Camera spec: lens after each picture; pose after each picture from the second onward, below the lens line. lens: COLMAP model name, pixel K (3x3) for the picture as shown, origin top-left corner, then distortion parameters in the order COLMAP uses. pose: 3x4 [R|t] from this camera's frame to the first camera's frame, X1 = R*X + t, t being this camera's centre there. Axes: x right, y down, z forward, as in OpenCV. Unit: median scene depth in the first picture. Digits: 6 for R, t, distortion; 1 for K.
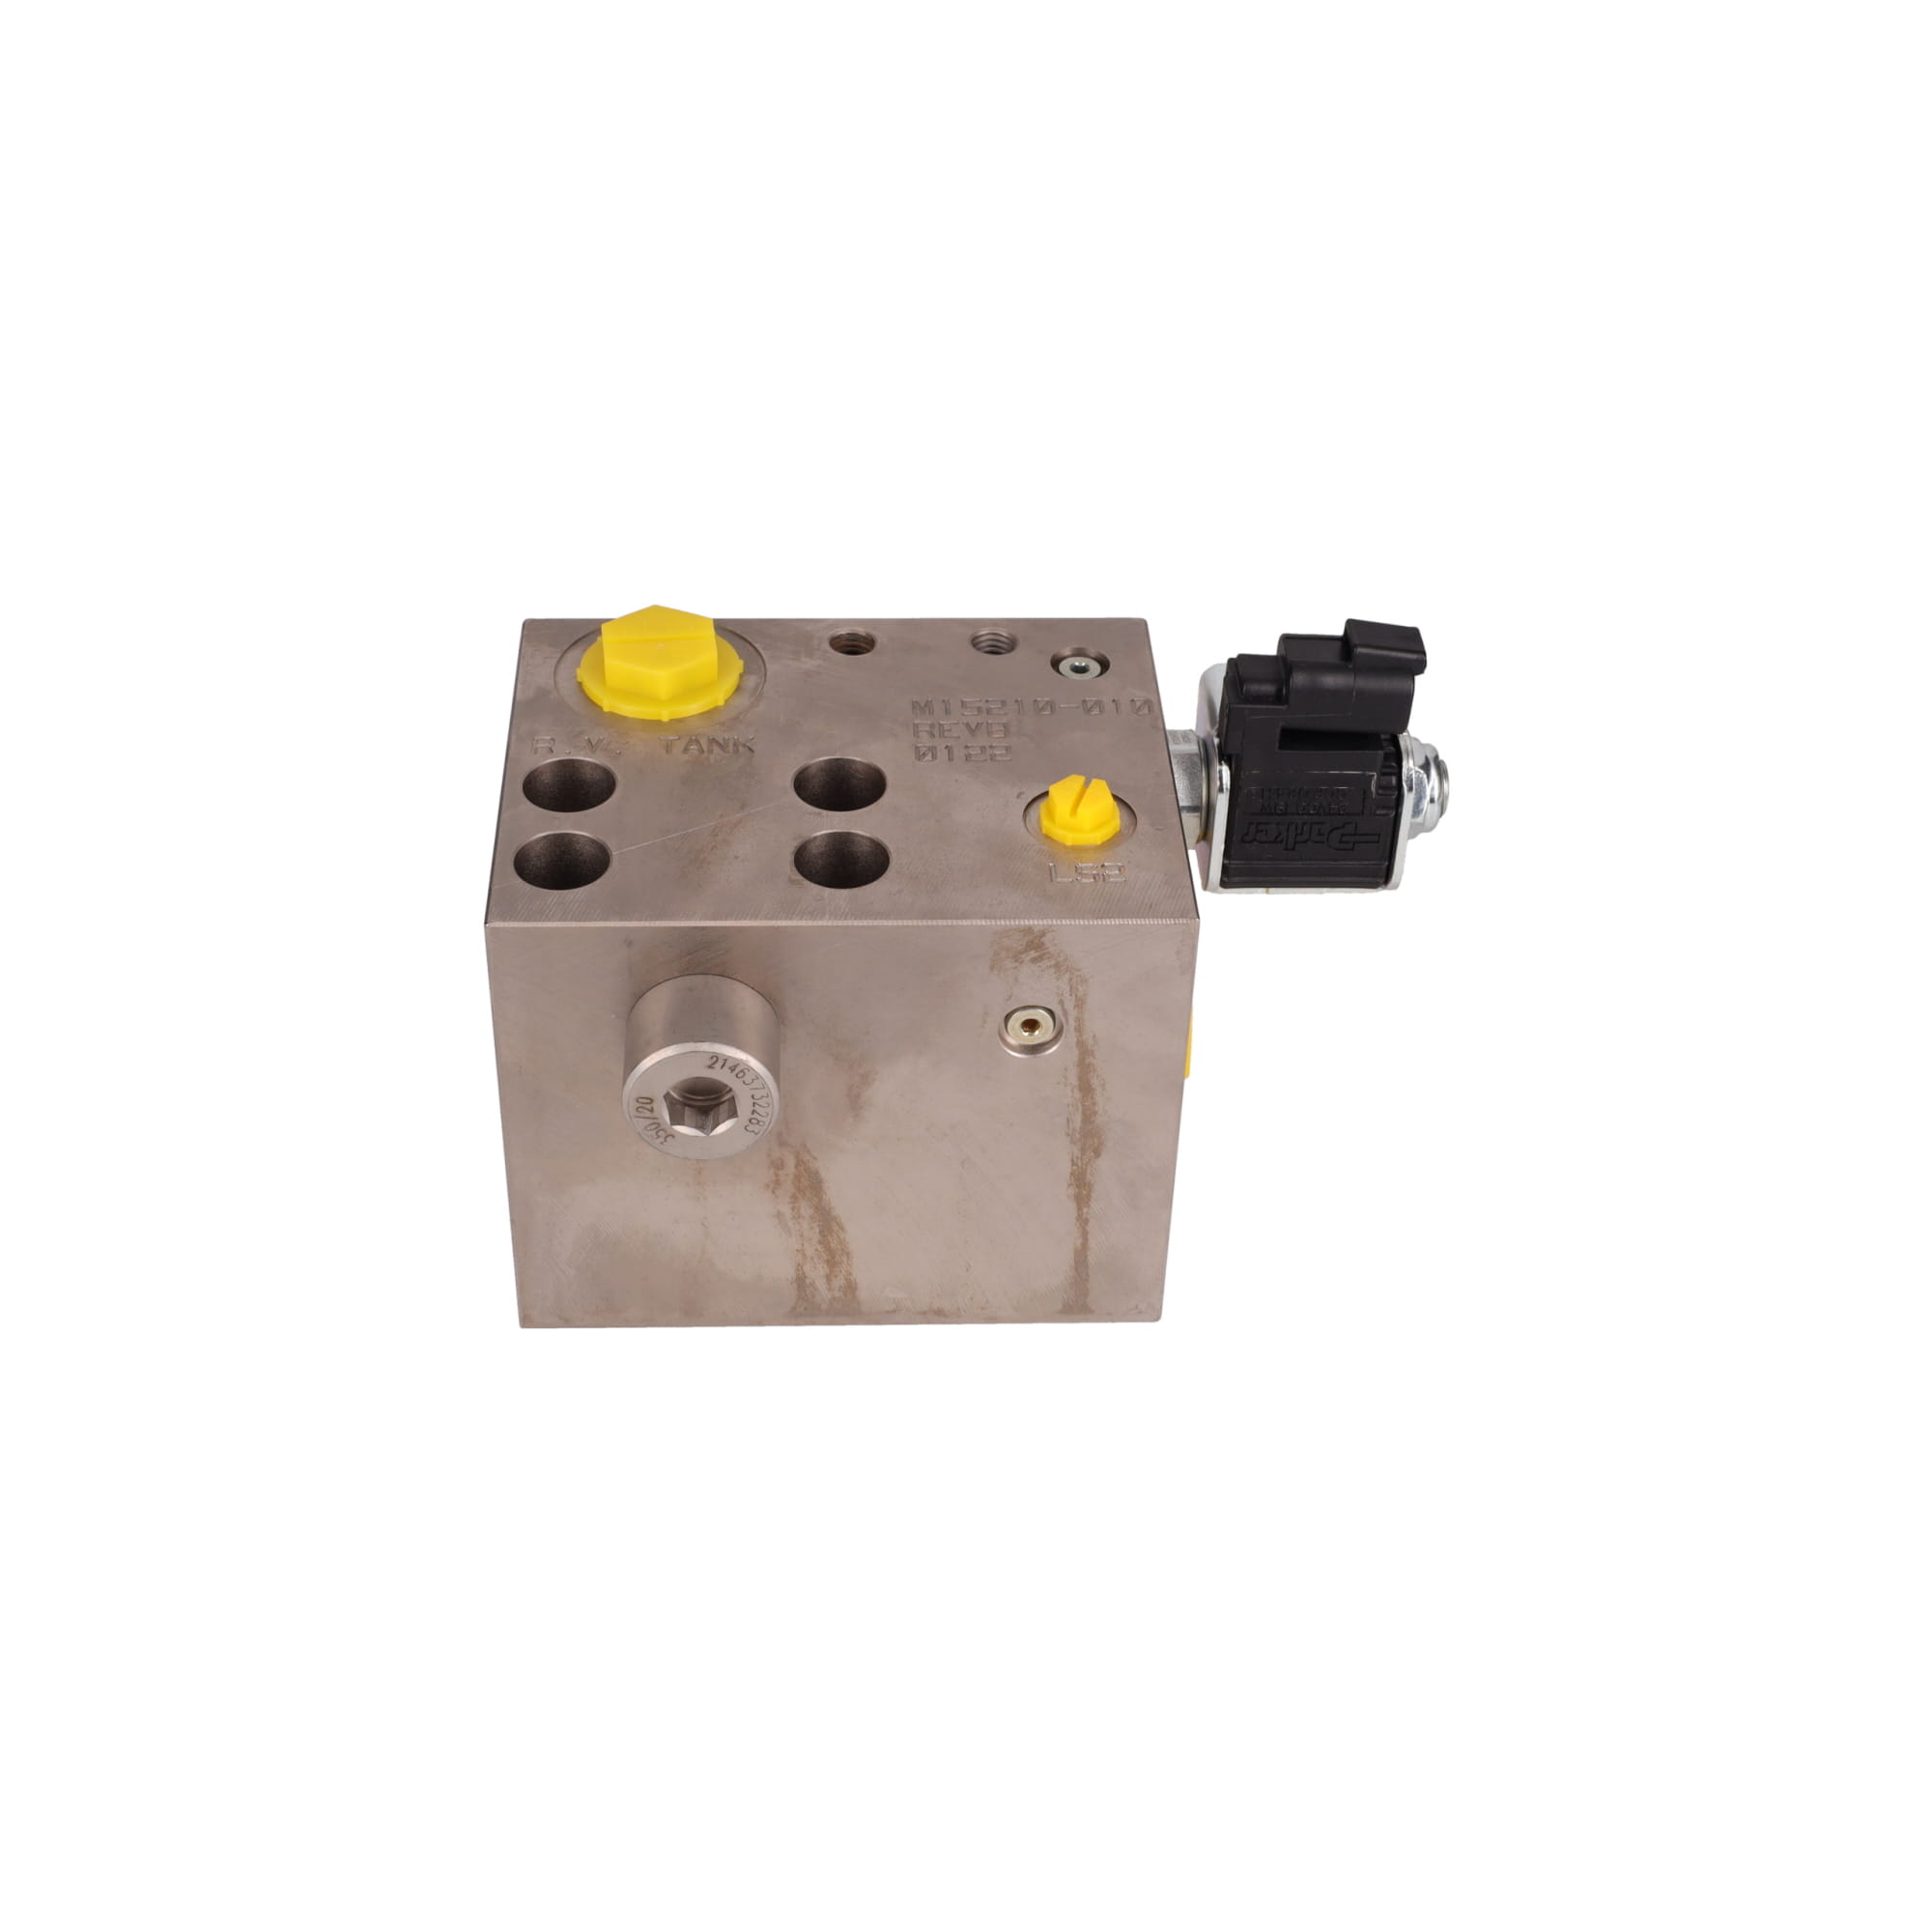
lens RADIAL K [[2956.6, 0, 966.0], [0, 2956.6, 966.0], [0, 0, 1]] dist [0.010517, 0.000888]
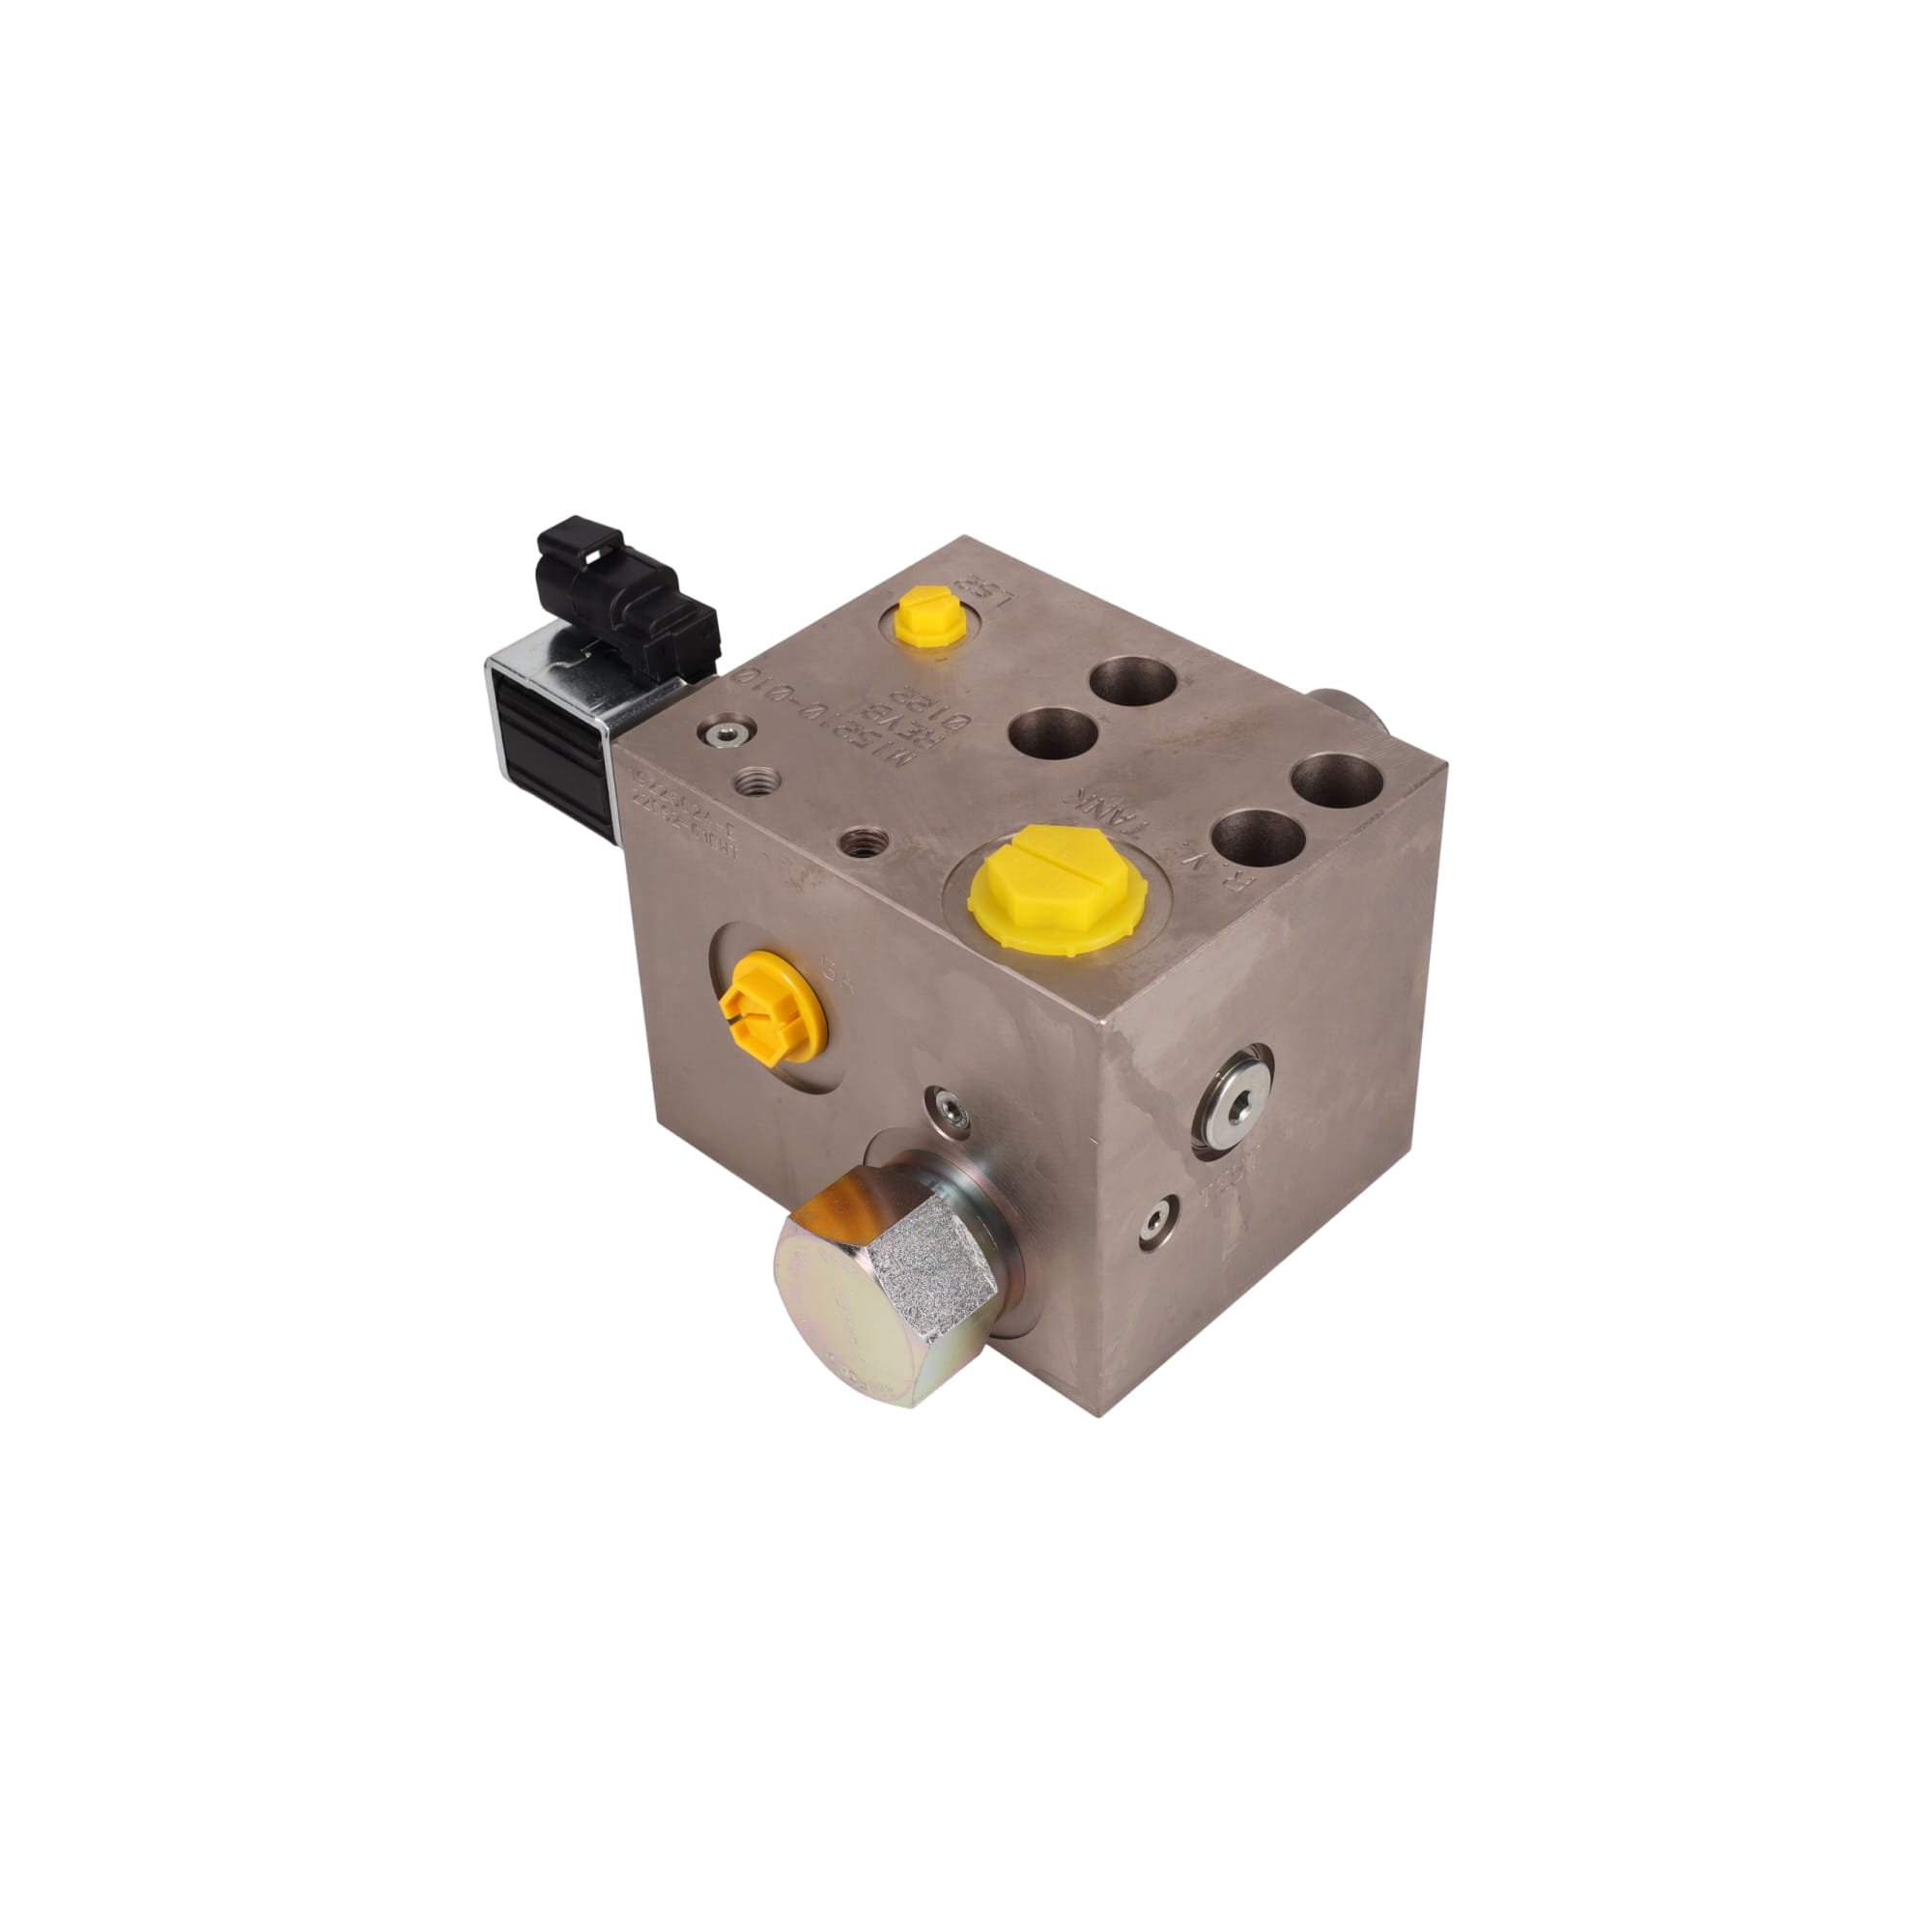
lens RADIAL K [[2956.6, 0, 966.0], [0, 2956.6, 966.0], [0, 0, 1]] dist [0.010517, 0.000888]
pose [[-0.696626, -0.468789, 0.543092, -0.606361], [0.448810, 0.305819, 0.839669, -0.897148], [-0.559716, 0.828680, -0.002645, 1.063804]]
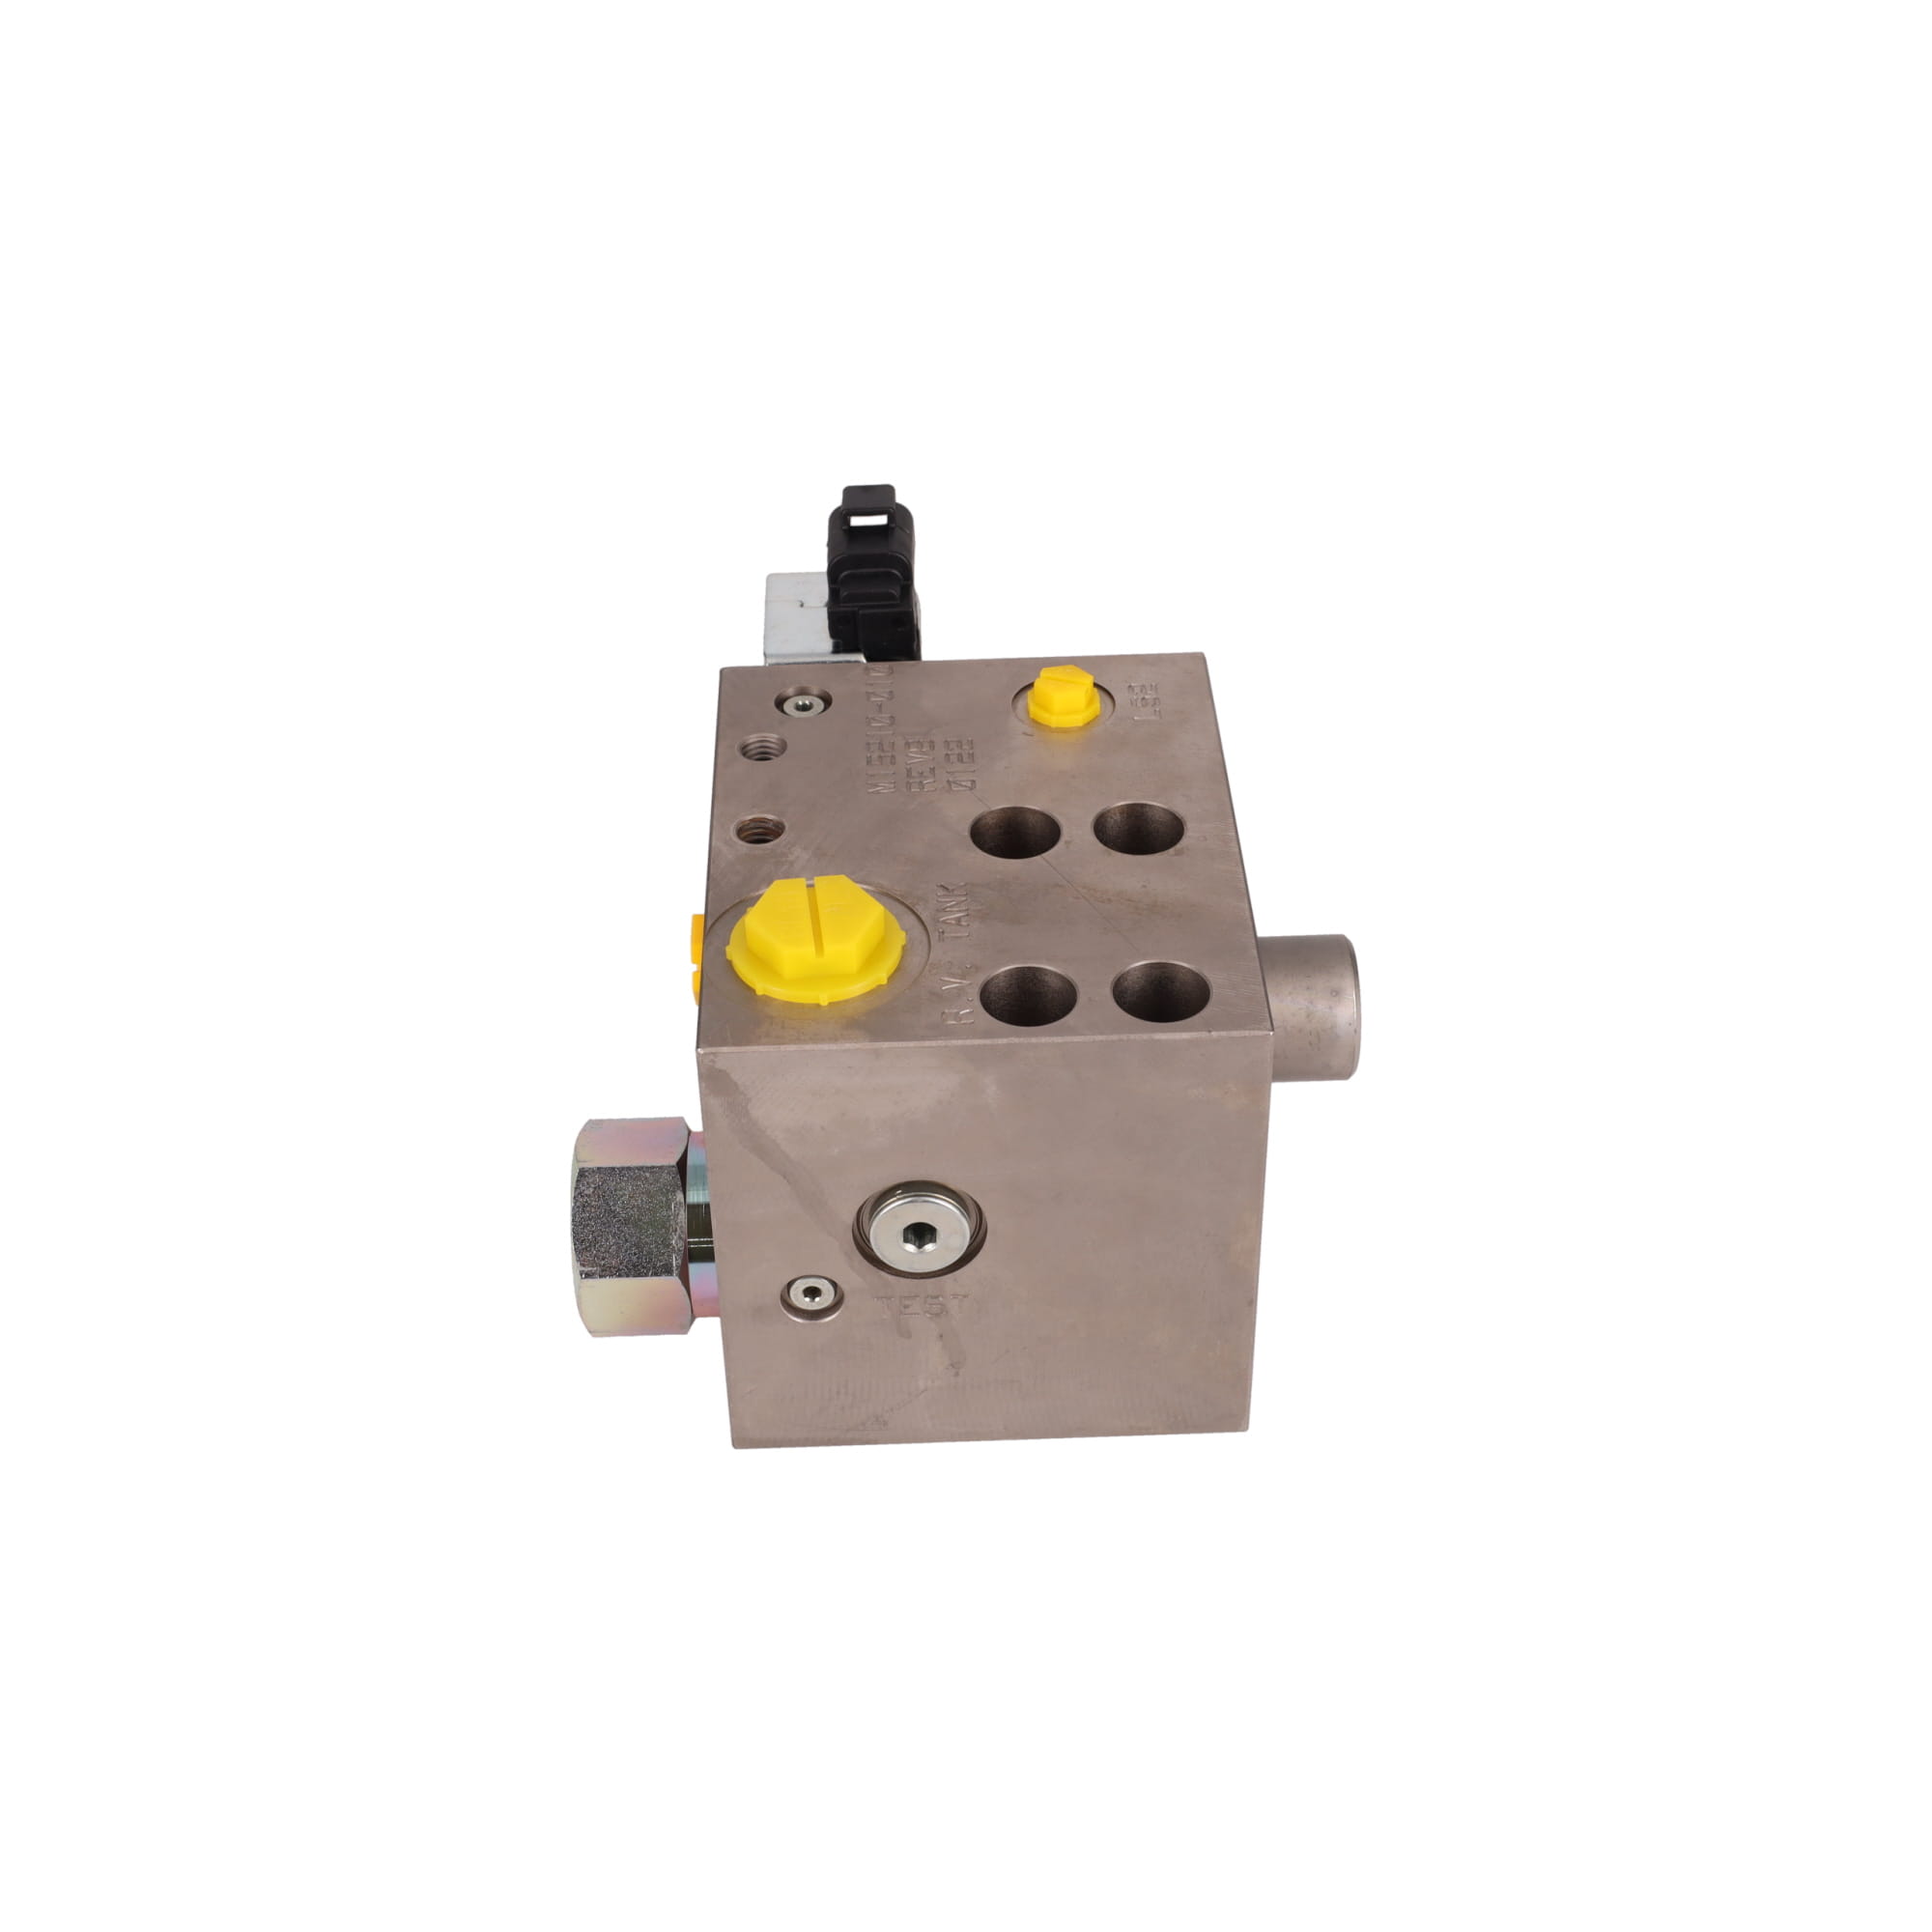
lens RADIAL K [[2956.6, 0, 966.0], [0, 2956.6, 966.0], [0, 0, 1]] dist [0.010517, 0.000888]
pose [[0.016823, -0.635469, 0.771943, -0.843073], [0.635438, 0.602880, 0.482446, -0.526287], [-0.771969, 0.482405, 0.413943, 0.599142]]
